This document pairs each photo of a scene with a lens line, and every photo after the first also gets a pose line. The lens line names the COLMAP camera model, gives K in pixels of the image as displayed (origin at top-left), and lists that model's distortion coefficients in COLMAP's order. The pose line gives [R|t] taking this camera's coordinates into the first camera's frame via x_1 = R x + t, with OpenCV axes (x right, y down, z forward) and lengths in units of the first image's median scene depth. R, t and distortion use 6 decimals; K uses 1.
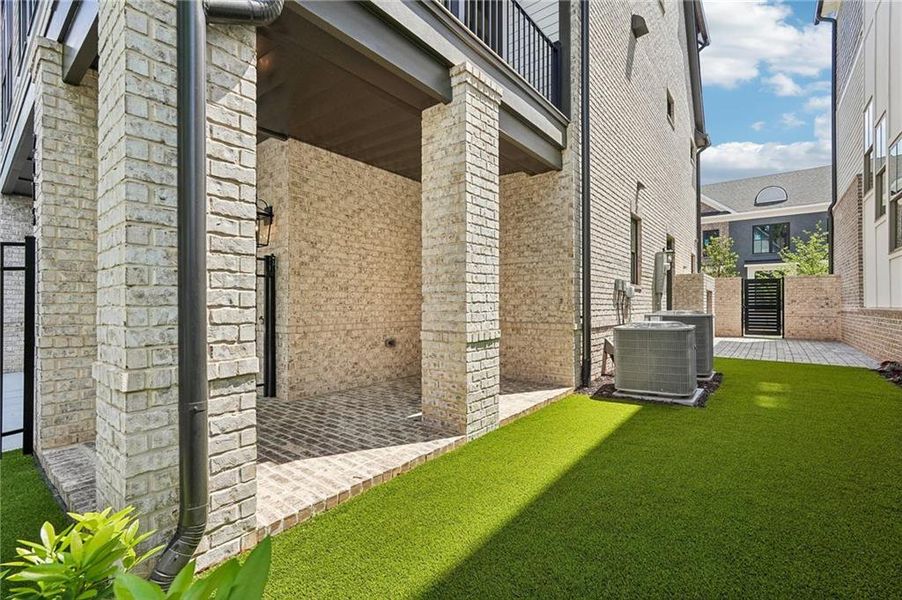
lens RADIAL K [[402.8, 0, 450.1], [0, 402.8, 303.3], [0, 0, 1]] dist [-0.010719, 0.007802]
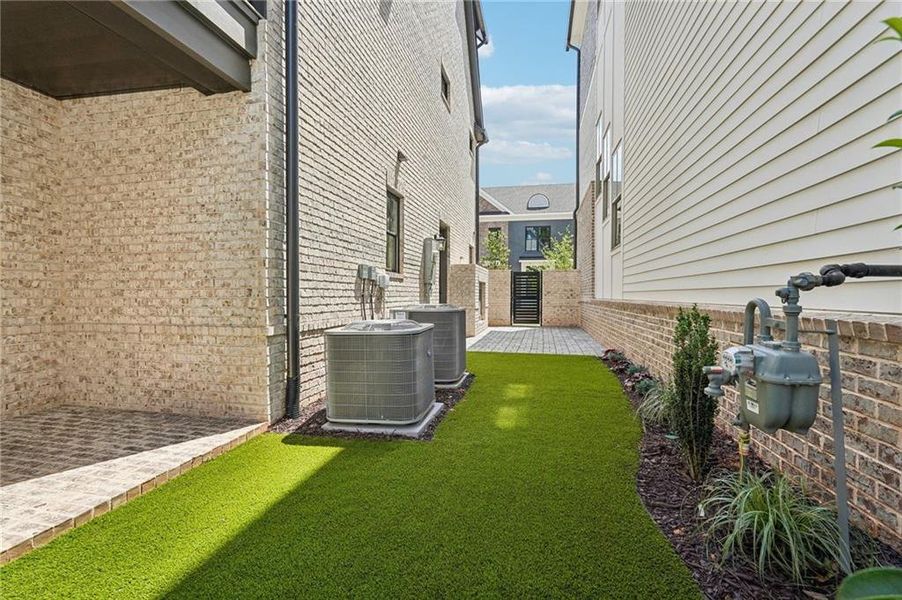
lens RADIAL K [[402.8, 0, 450.1], [0, 402.8, 303.3], [0, 0, 1]] dist [-0.010719, 0.007802]
pose [[0.899365, -0.007022, 0.437142, 0.269194], [-0.004610, 0.999663, 0.025544, -0.006089], [-0.437174, -0.024988, 0.899030, 0.253937]]
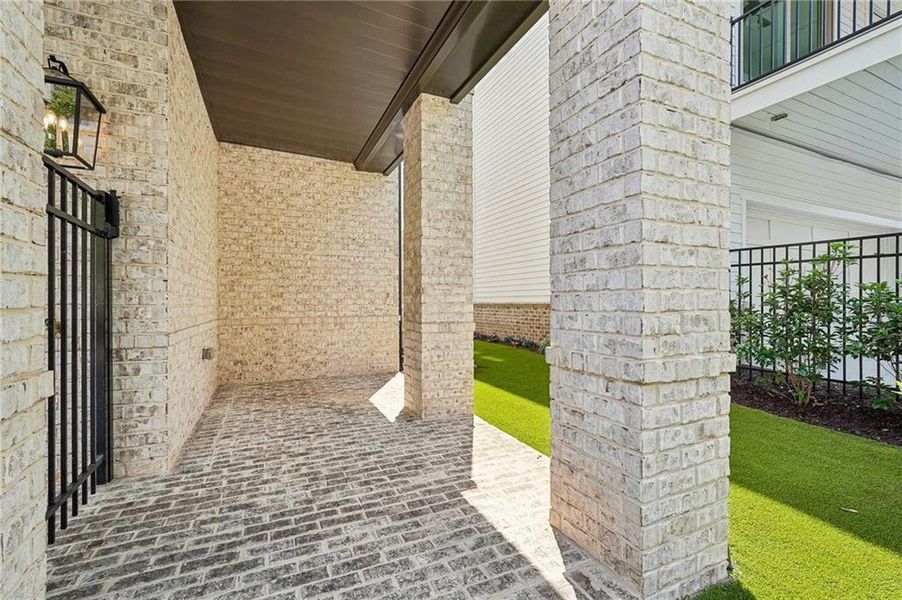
lens RADIAL K [[402.8, 0, 450.1], [0, 402.8, 303.3], [0, 0, 1]] dist [-0.010719, 0.007802]
pose [[0.440215, -0.001686, 0.897891, -0.599819], [-0.002465, 0.999992, 0.003087, 0.011506], [-0.897889, -0.003572, 0.440207, 0.347795]]
